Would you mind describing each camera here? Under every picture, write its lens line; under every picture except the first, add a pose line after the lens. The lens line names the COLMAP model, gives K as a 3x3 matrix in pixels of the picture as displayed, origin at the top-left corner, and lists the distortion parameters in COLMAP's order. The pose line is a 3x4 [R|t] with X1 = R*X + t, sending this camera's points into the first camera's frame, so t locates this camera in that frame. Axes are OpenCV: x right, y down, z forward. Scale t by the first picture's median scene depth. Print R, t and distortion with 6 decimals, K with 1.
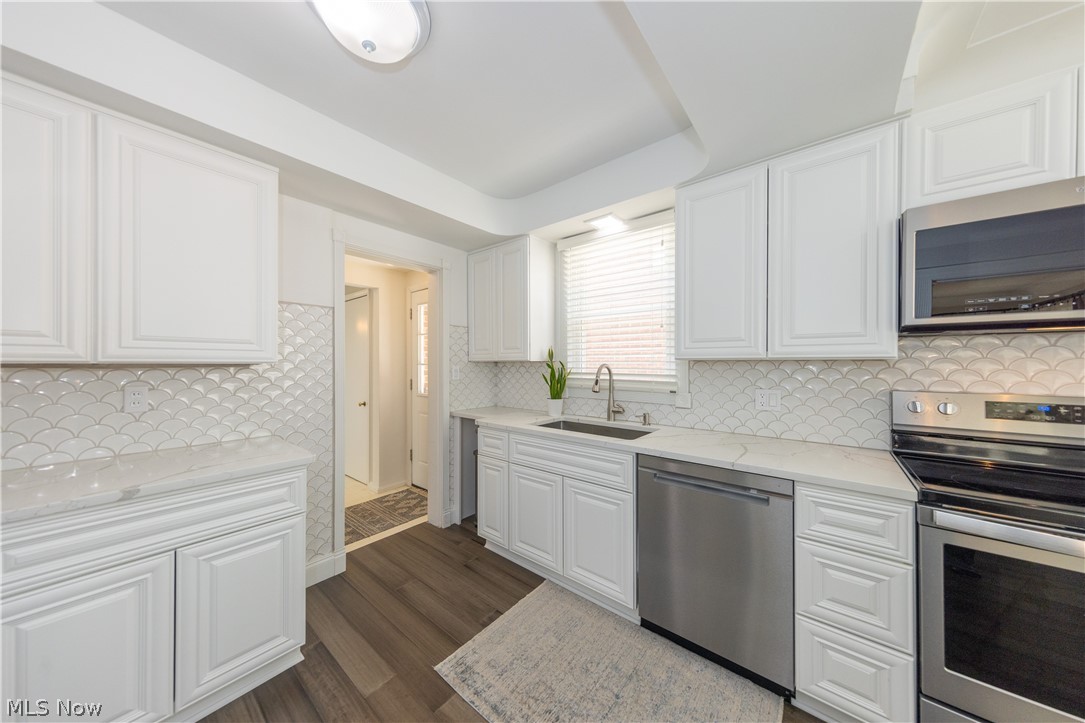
lens RADIAL K [[343.8, 0, 539.4], [0, 343.8, 362.5], [0, 0, 1]] dist [0.009093, -0.000544]
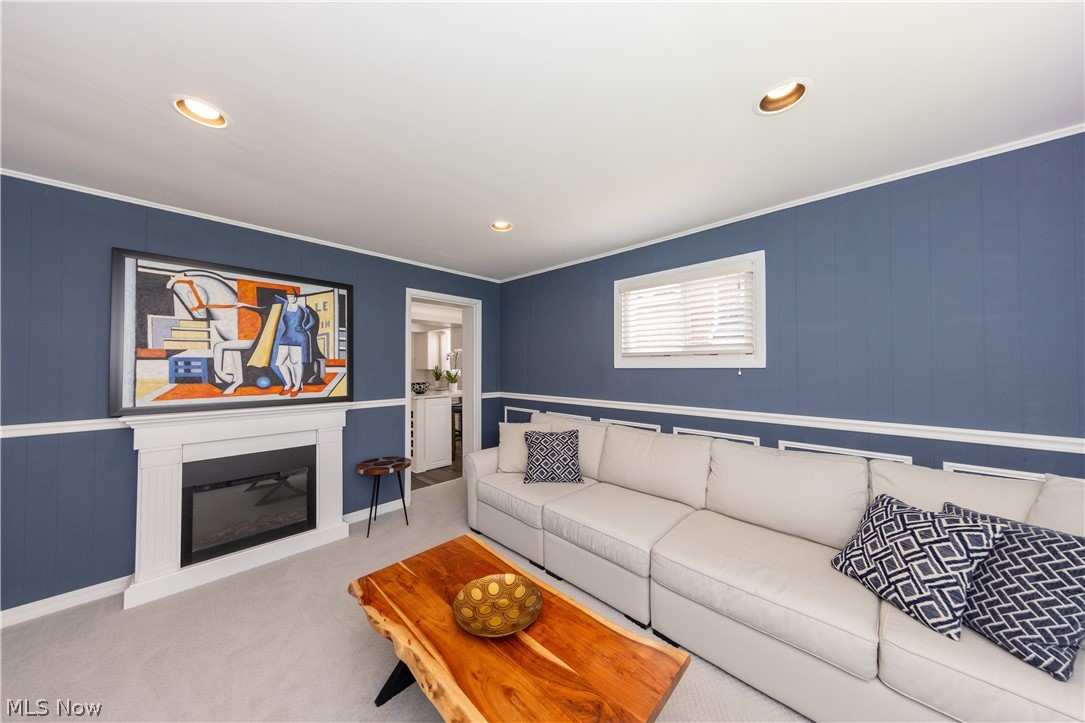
lens RADIAL K [[343.8, 0, 543.3], [0, 343.8, 368.6], [0, 0, 1]] dist [0.009093, -0.000544]
pose [[0.996001, 0.008394, -0.088948, 2.180897], [-0.008932, 0.999944, -0.005654, -0.002130], [0.088896, 0.006426, 0.996020, -3.553034]]
